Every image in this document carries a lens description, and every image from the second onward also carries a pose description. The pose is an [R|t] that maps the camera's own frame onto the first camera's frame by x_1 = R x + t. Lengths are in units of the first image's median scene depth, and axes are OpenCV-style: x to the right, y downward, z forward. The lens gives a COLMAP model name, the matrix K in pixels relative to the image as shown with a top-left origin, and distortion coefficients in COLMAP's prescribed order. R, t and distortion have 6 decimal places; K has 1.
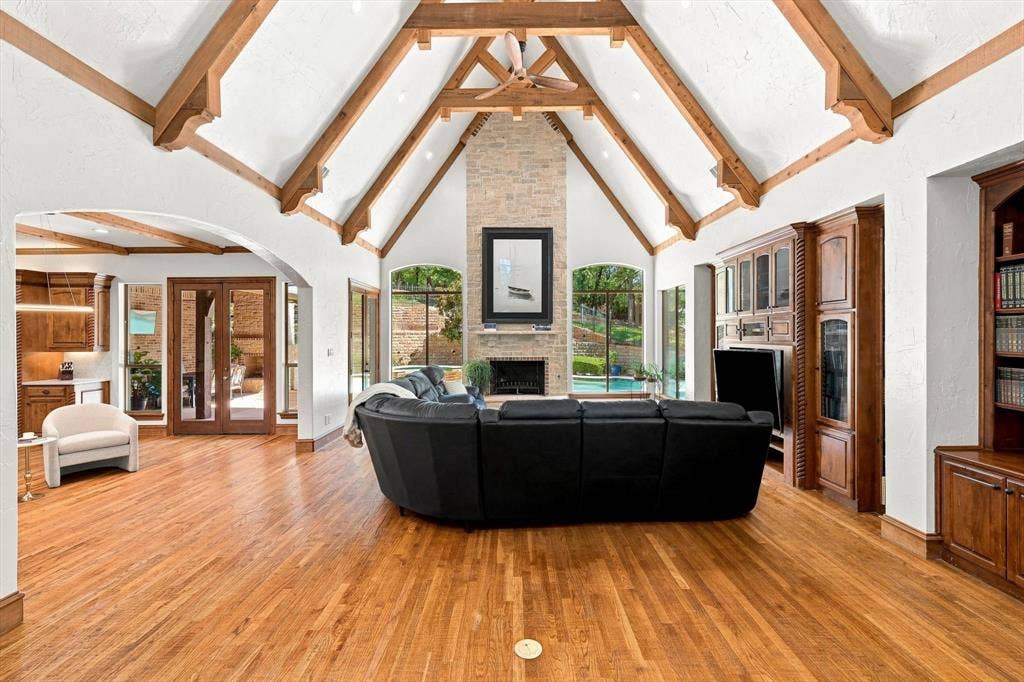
lens RADIAL K [[448.7, 0, 511.6], [0, 448.7, 337.7], [0, 0, 1]] dist [0.001475, -0.000031]
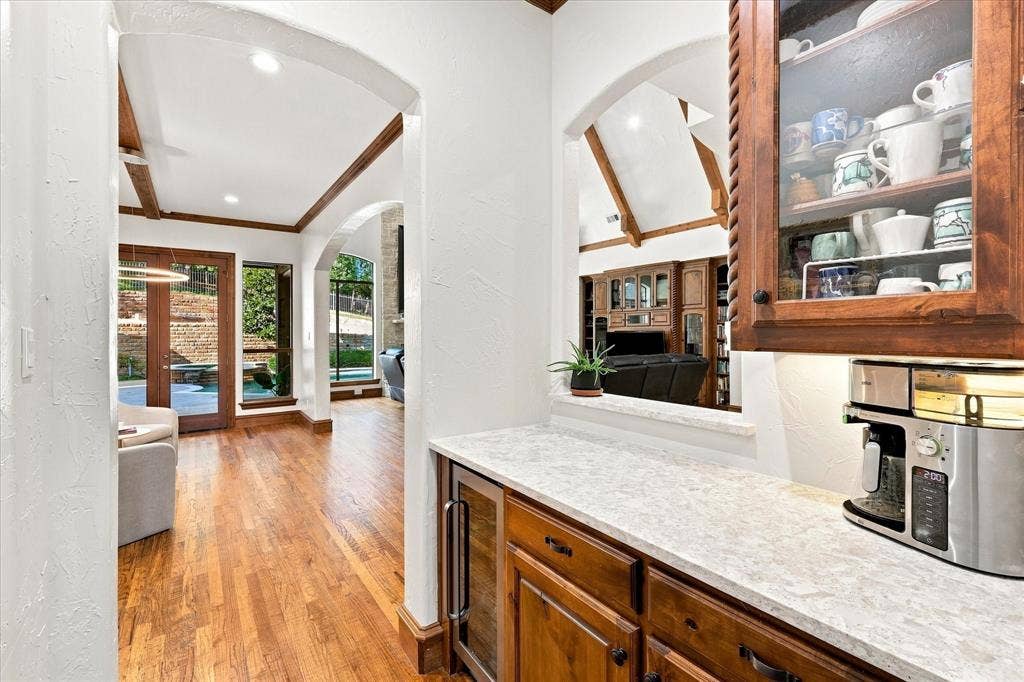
lens RADIAL K [[448.7, 0, 510.8], [0, 448.7, 336.8], [0, 0, 1]] dist [0.001475, -0.000031]
pose [[0.810535, -0.003605, 0.585679, -0.898671], [0.000453, 0.999985, 0.005529, 0.040673], [-0.585689, -0.004216, 0.810525, -0.093777]]
